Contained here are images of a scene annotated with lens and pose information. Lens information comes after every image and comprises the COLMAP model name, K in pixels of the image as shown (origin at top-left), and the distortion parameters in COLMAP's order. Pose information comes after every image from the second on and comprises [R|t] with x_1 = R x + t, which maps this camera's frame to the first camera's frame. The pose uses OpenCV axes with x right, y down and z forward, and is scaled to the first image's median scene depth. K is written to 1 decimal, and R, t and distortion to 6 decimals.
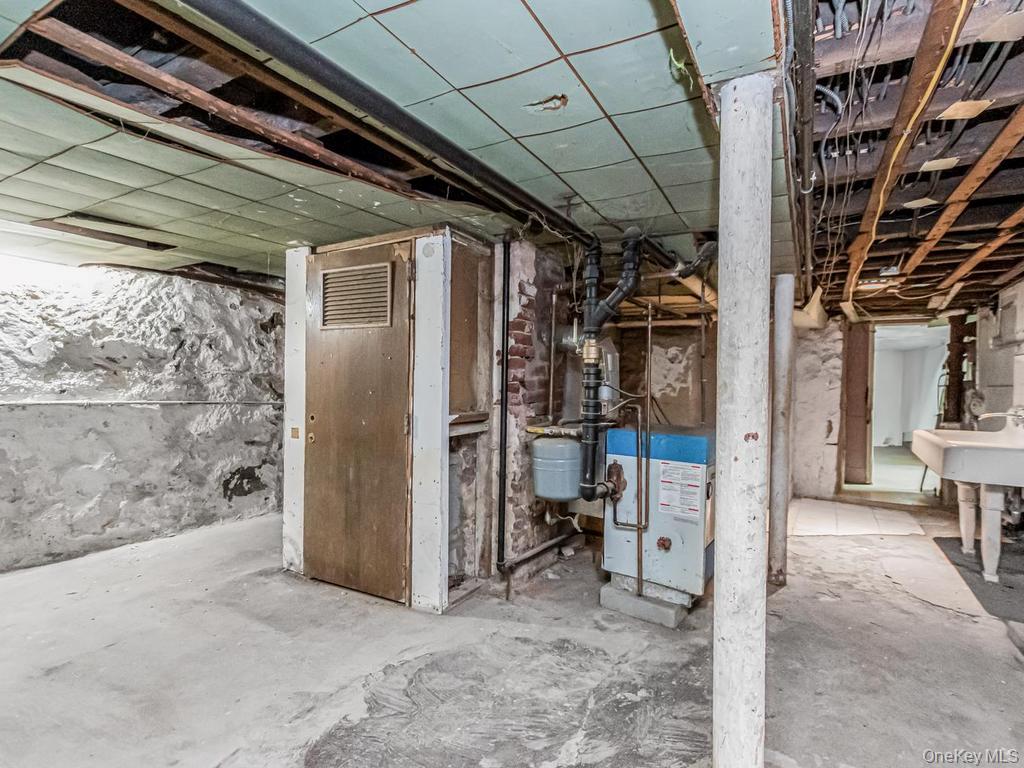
lens RADIAL K [[498.5, 0, 511.2], [0, 498.5, 381.5], [0, 0, 1]] dist [0.002317, -0.001868]
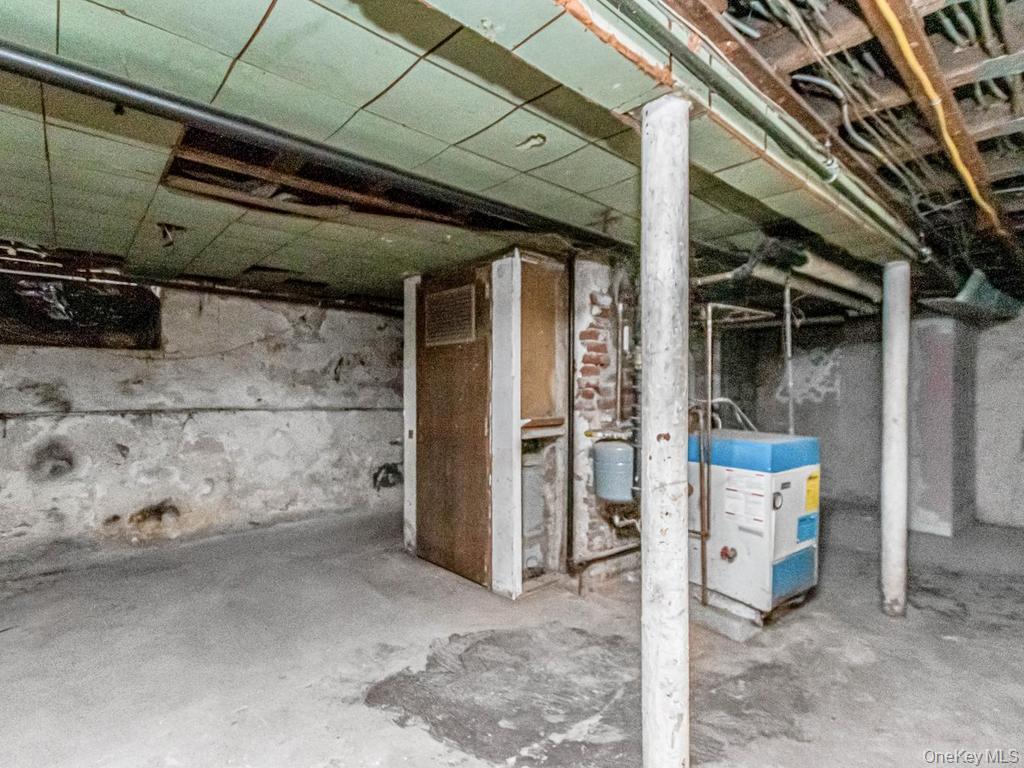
lens RADIAL K [[498.5, 0, 520.5], [0, 498.5, 385.3], [0, 0, 1]] dist [0.002317, -0.001868]
pose [[0.948889, -0.015358, -0.315236, 0.220220], [0.012968, 0.999869, -0.009675, 0.002740], [0.315344, 0.005093, 0.948964, -0.044828]]
